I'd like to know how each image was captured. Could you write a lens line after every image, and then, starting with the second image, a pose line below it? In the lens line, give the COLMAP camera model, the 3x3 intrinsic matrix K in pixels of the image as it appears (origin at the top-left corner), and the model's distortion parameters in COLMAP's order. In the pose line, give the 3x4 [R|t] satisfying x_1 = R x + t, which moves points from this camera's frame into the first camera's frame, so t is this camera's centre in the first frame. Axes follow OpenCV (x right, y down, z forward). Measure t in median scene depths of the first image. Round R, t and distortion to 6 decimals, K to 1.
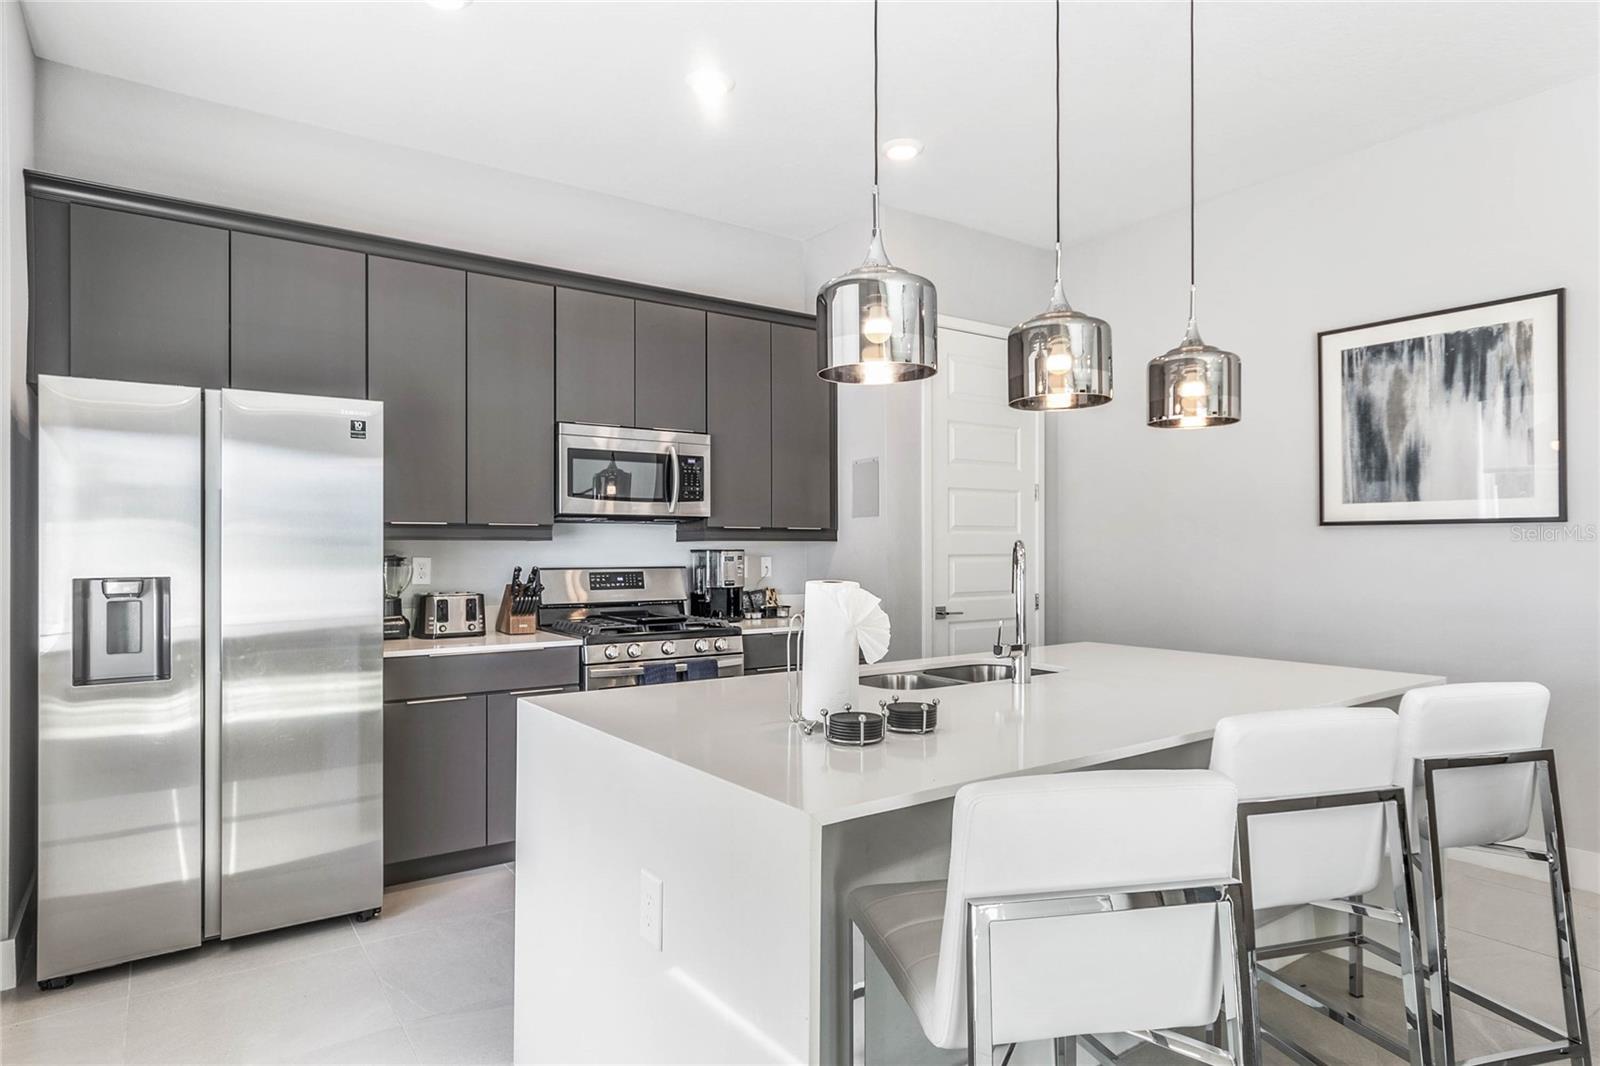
lens RADIAL K [[936.3, 0, 796.7], [0, 936.3, 547.1], [0, 0, 1]] dist [0.007169, 0.001586]
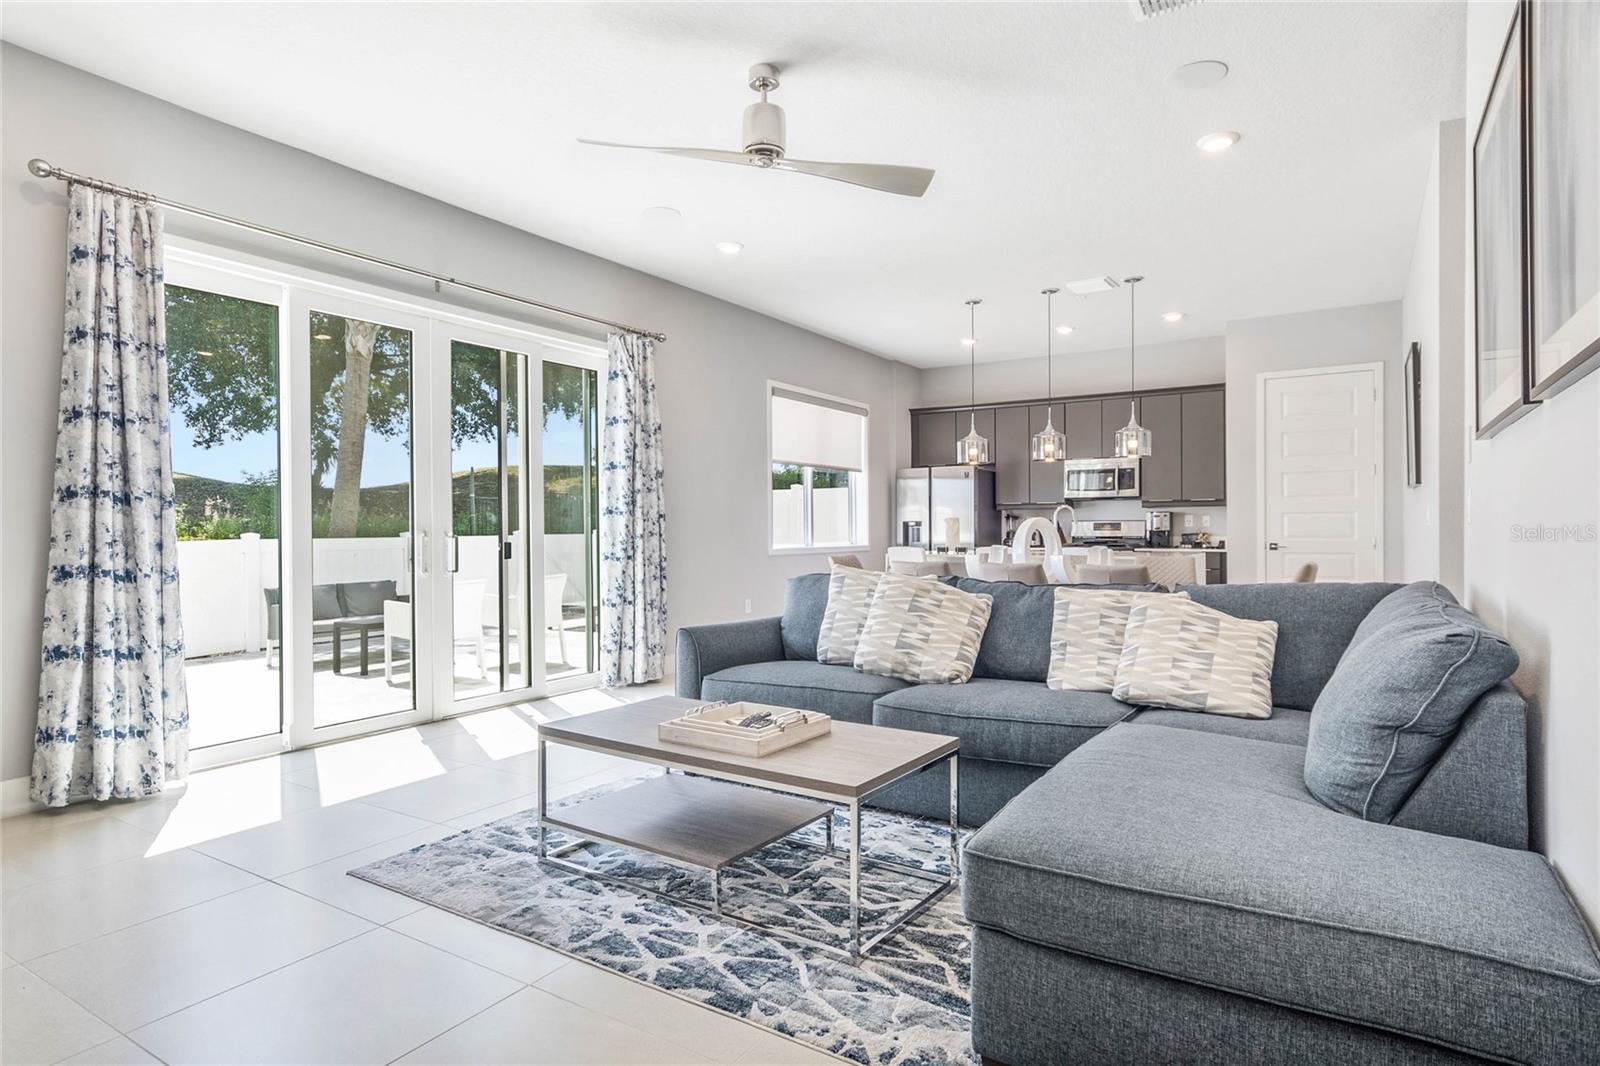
lens RADIAL K [[845.3, 0, 800.0], [0, 845.3, 533.0], [0, 0, 1]] dist [0.013911, 0.001019]
pose [[0.383295, 0.007502, -0.923596, 1.551061], [0.005833, 0.999927, 0.010542, 0.029227], [0.923608, -0.009428, 0.383223, -0.481922]]
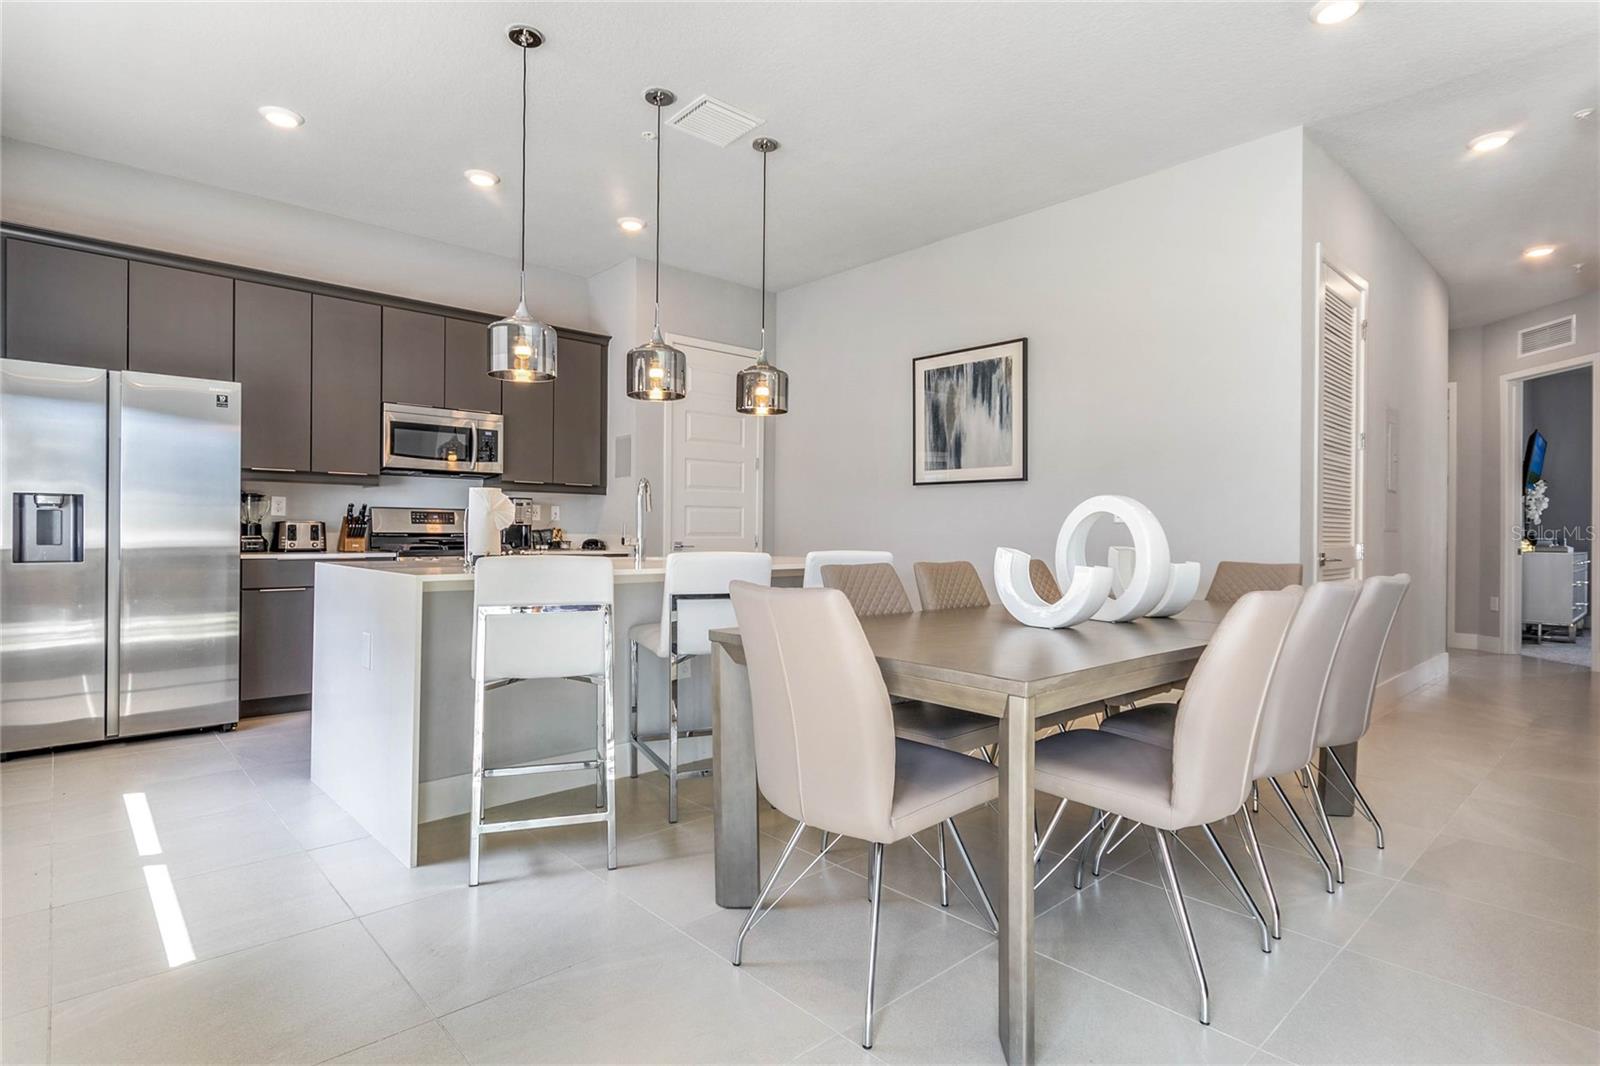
lens RADIAL K [[845.3, 0, 800.0], [0, 845.3, 533.0], [0, 0, 1]] dist [0.013911, 0.001019]
pose [[0.992312, 0.009458, 0.123400, 0.221726], [-0.009706, 0.999952, 0.001413, 0.058137], [-0.123380, -0.002600, 0.992356, -0.363772]]
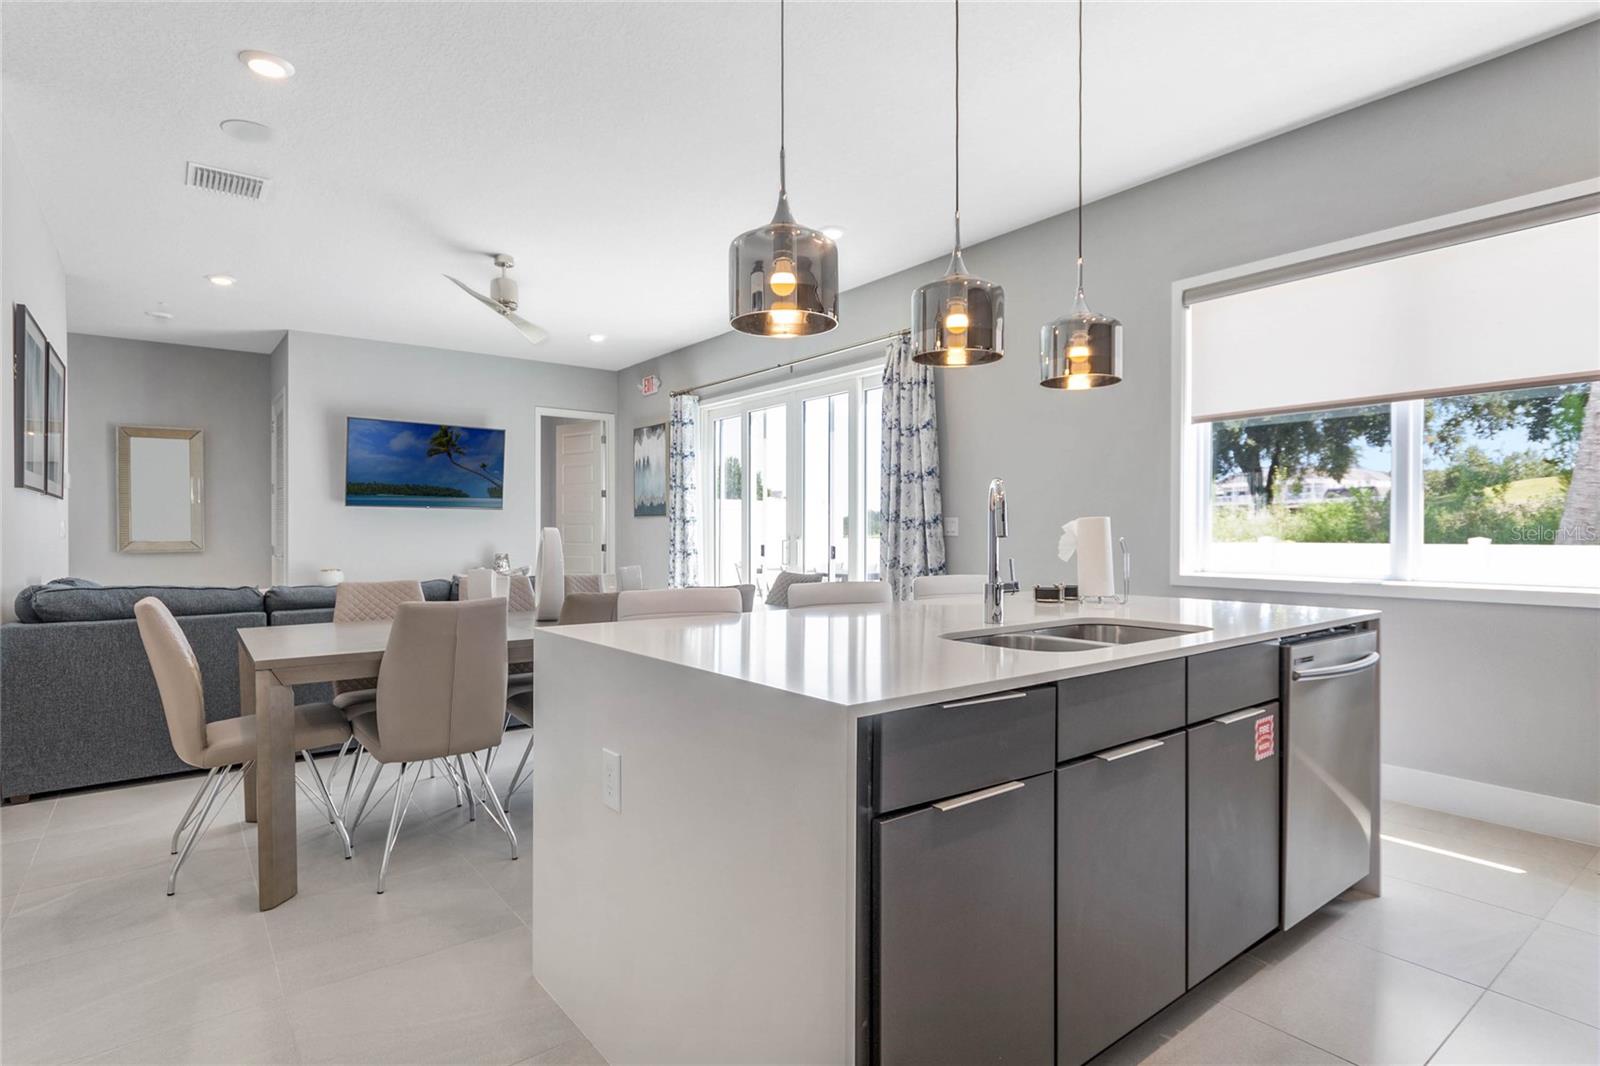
lens RADIAL K [[845.3, 0, 800.0], [0, 845.3, 533.0], [0, 0, 1]] dist [0.013911, 0.001019]
pose [[-0.998929, 0.003942, -0.046102, 0.306332], [0.004084, 0.999987, -0.002978, 0.033386], [0.046090, -0.003163, -0.998932, 1.271727]]
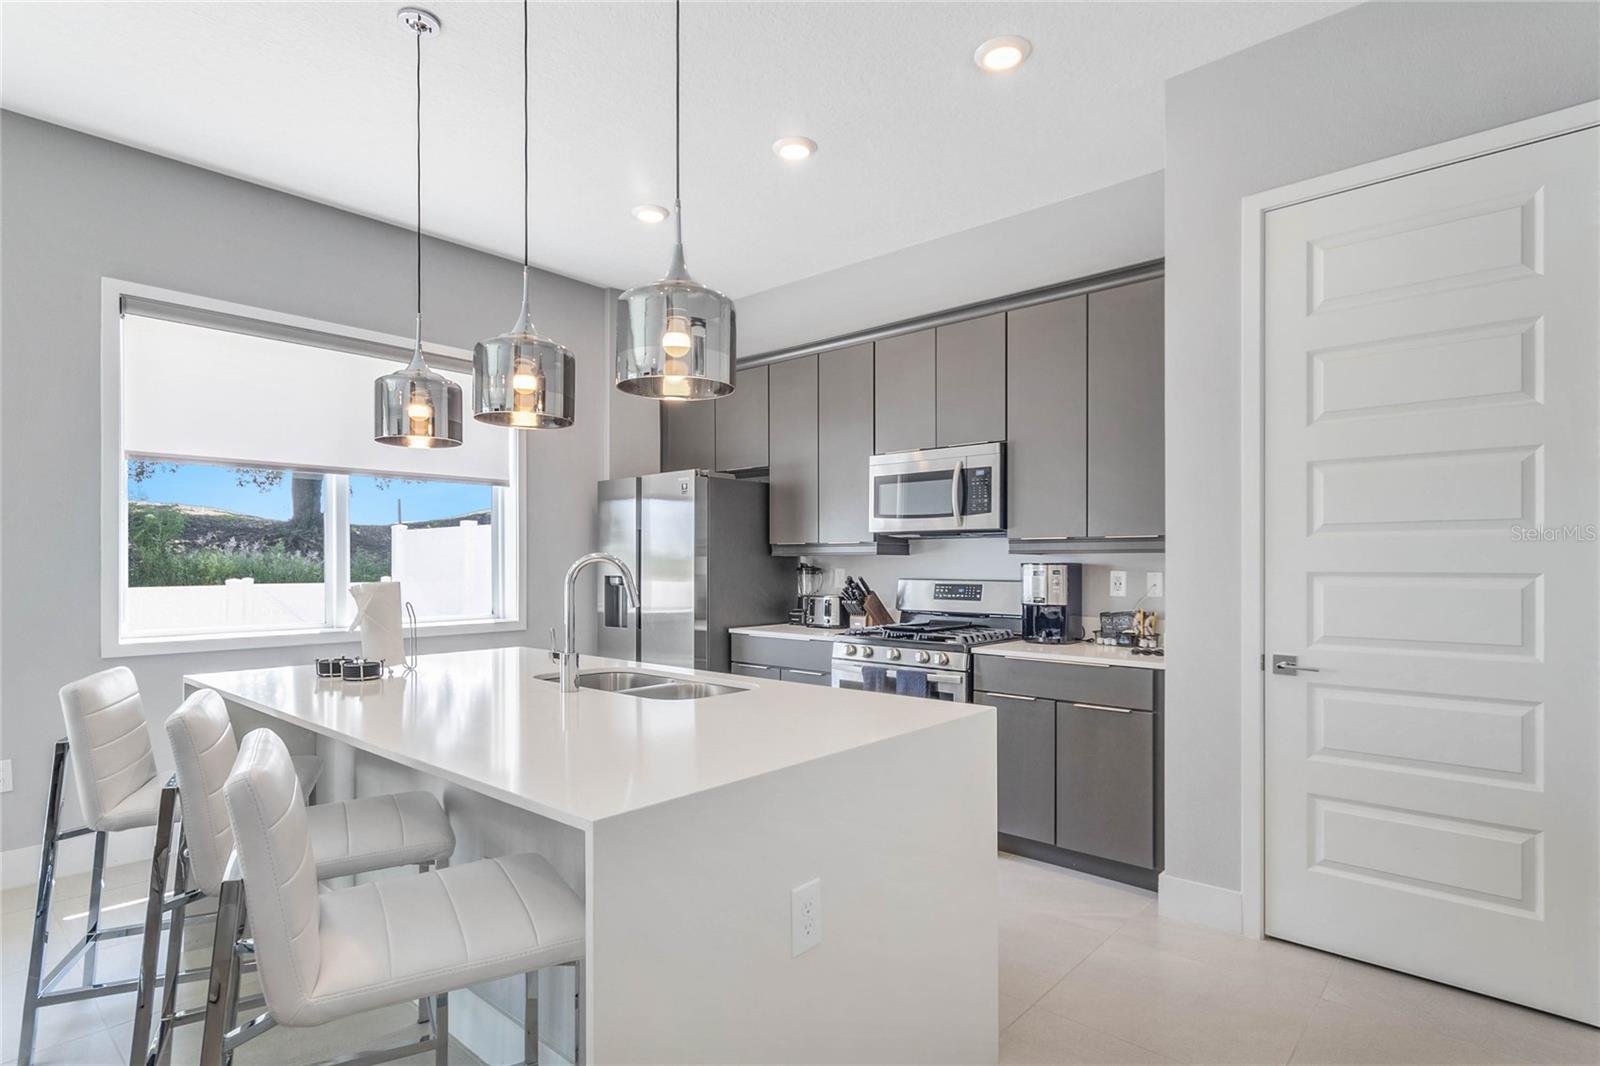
lens RADIAL K [[805.6, 0, 789.0], [0, 805.6, 566.4], [0, 0, 1]] dist [0.001308, 0.000478]
pose [[0.227150, 0.006405, -0.973839, 0.745845], [0.001464, 0.999975, 0.006918, -0.000102], [0.973859, -0.002997, 0.227135, 0.689794]]
